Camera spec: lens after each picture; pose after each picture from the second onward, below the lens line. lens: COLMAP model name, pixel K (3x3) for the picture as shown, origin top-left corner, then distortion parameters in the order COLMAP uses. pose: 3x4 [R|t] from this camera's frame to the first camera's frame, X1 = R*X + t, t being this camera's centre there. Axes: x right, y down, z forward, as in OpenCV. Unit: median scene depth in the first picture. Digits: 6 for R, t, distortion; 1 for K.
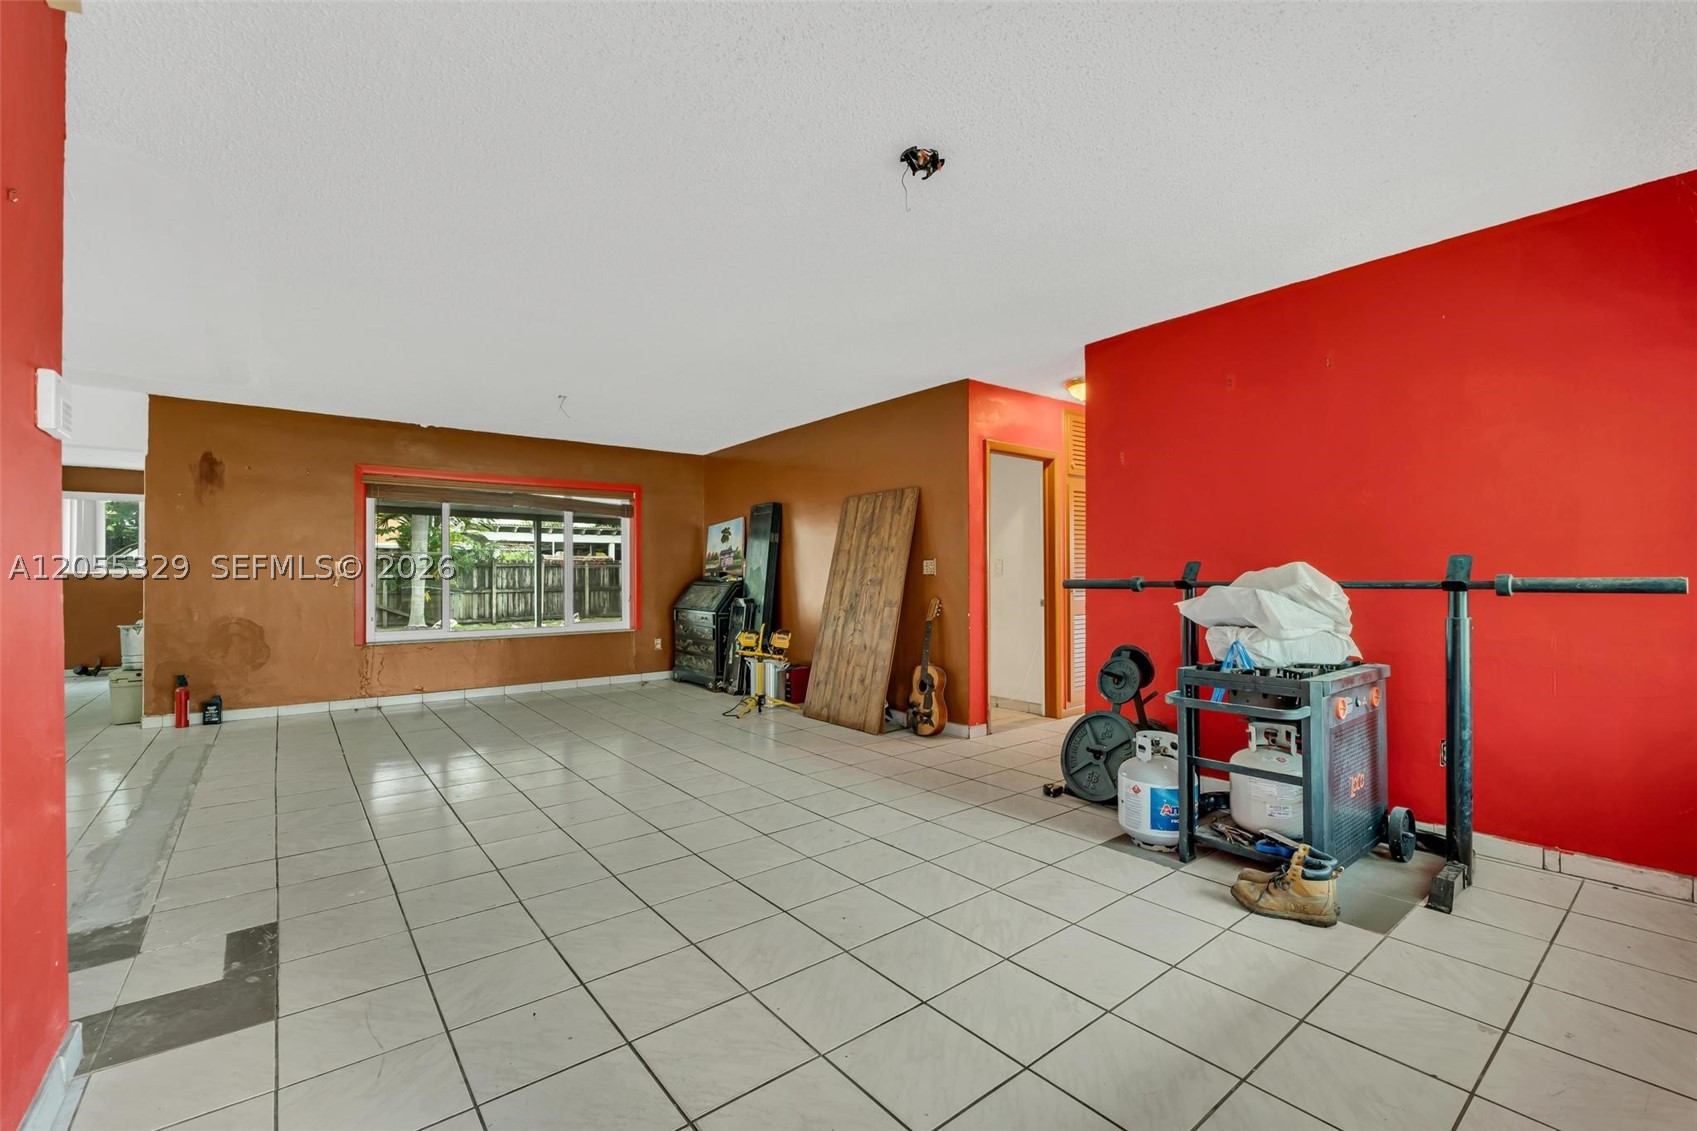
lens RADIAL K [[730.6, 0, 856.6], [0, 730.6, 566.2], [0, 0, 1]] dist [-0.001234, -0.000976]
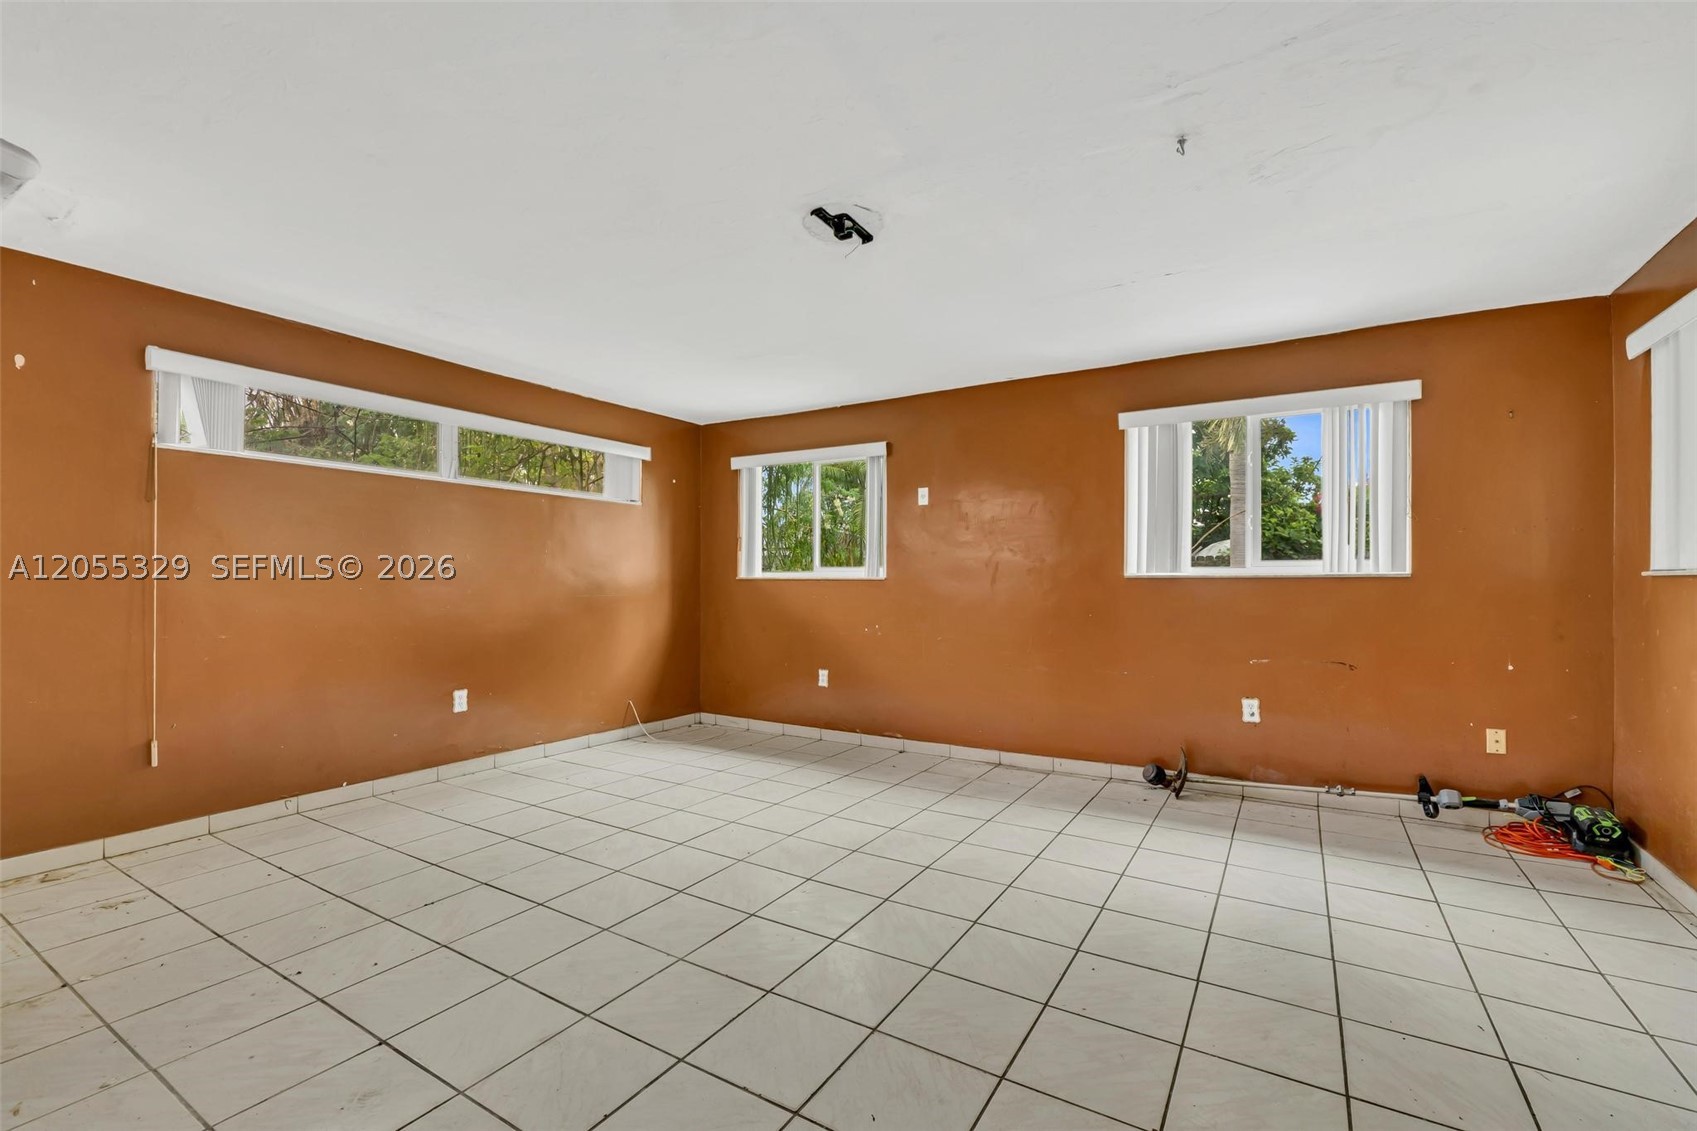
lens RADIAL K [[724.4, 0, 847.9], [0, 724.4, 576.7], [0, 0, 1]] dist [0.001058, -0.000022]
pose [[0.339056, -0.001605, -0.940765, -0.982542], [0.003239, 0.999995, -0.000539, 0.014354], [0.940761, -0.002864, 0.339059, 0.931908]]
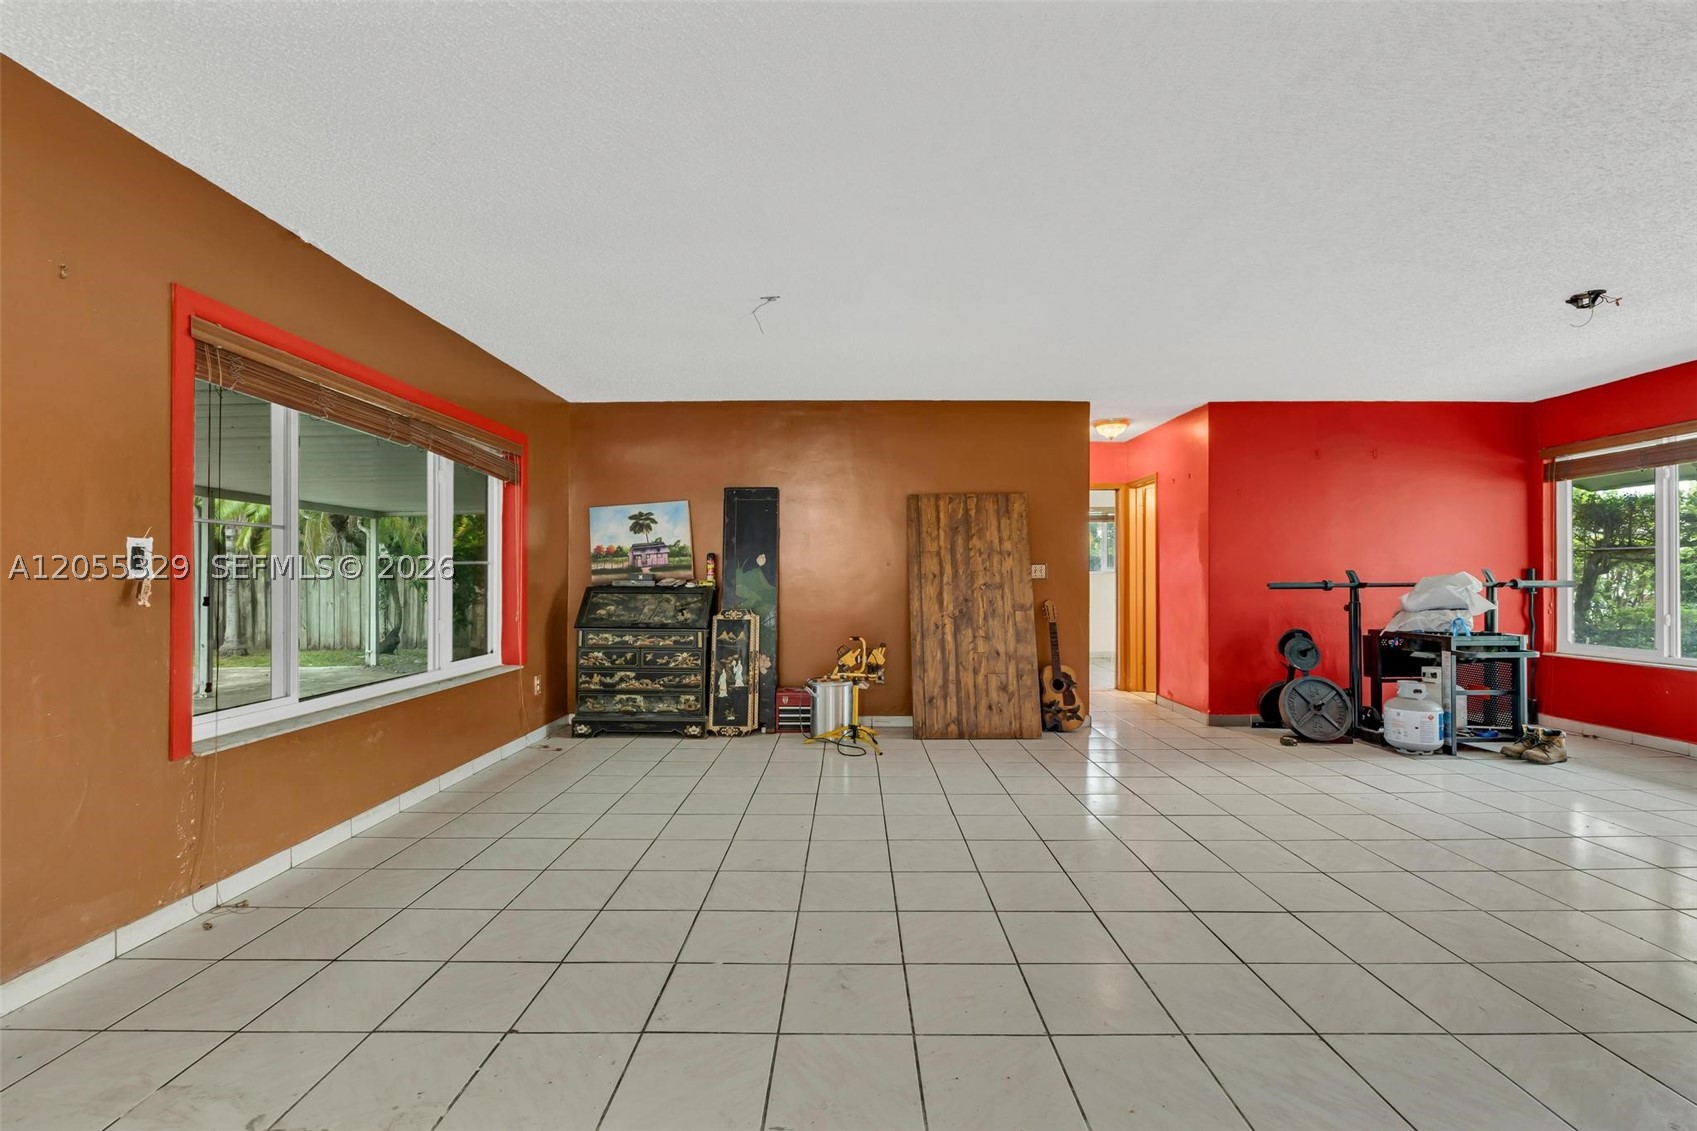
lens RADIAL K [[730.6, 0, 856.2], [0, 730.6, 575.0], [0, 0, 1]] dist [-0.001234, -0.000976]
pose [[0.615524, 0.007143, 0.788086, -0.839862], [-0.010818, 0.999941, -0.000613, 0.009277], [-0.788044, -0.008148, 0.615565, 0.534286]]
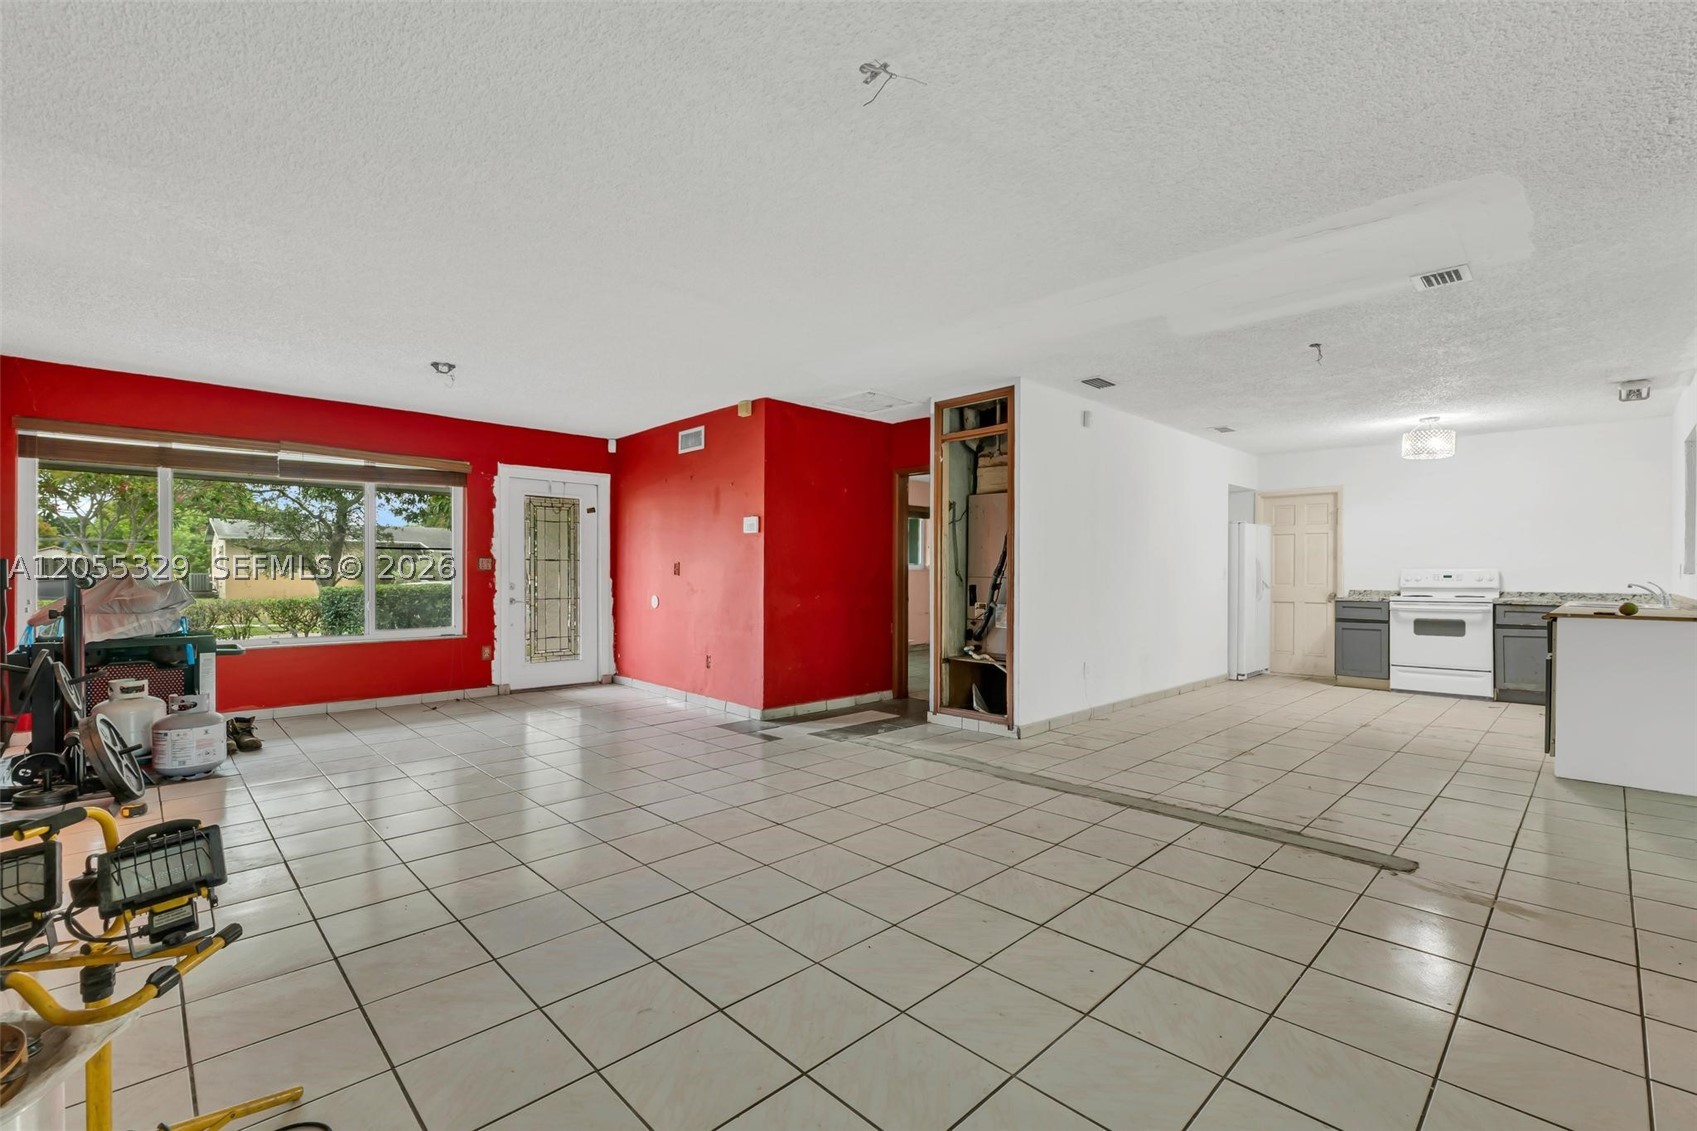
lens RADIAL K [[730.6, 0, 852.2], [0, 730.6, 583.0], [0, 0, 1]] dist [-0.001234, -0.000976]
pose [[-0.995269, 0.001841, -0.097135, -0.355845], [0.001763, 0.999998, 0.000894, 0.017405], [0.097137, 0.000719, -0.995271, 1.319256]]
